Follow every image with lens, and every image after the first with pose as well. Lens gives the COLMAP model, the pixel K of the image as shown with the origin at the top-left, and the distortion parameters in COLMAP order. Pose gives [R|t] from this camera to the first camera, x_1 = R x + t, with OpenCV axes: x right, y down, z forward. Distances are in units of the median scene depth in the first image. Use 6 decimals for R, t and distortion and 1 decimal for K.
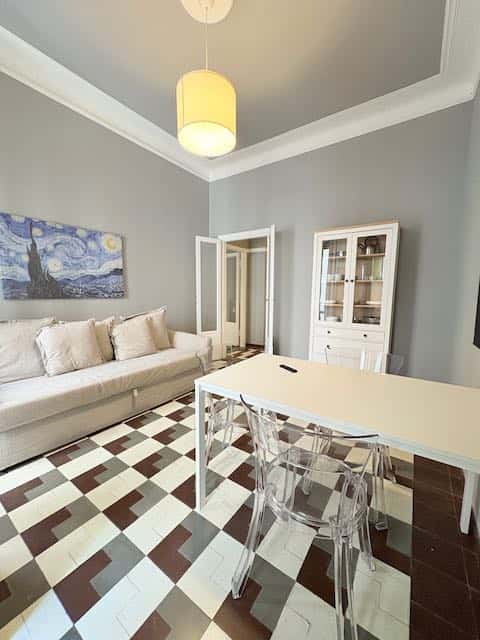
lens RADIAL K [[253.0, 0, 237.1], [0, 253.0, 321.3], [0, 0, 1]] dist [-0.001948, -0.000117]
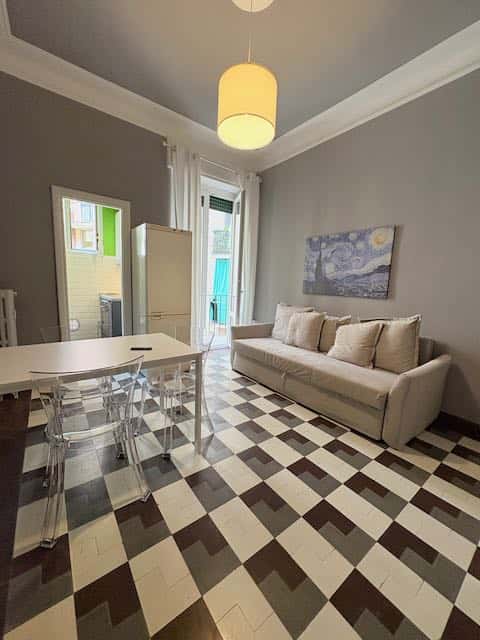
lens RADIAL K [[253.0, 0, 233.1], [0, 253.0, 321.0], [0, 0, 1]] dist [-0.001948, -0.000117]
pose [[-0.306734, 0.100172, -0.946509, 0.587743], [-0.171288, 0.972401, 0.158421, -0.076579], [0.936256, 0.210719, -0.281110, 0.869368]]
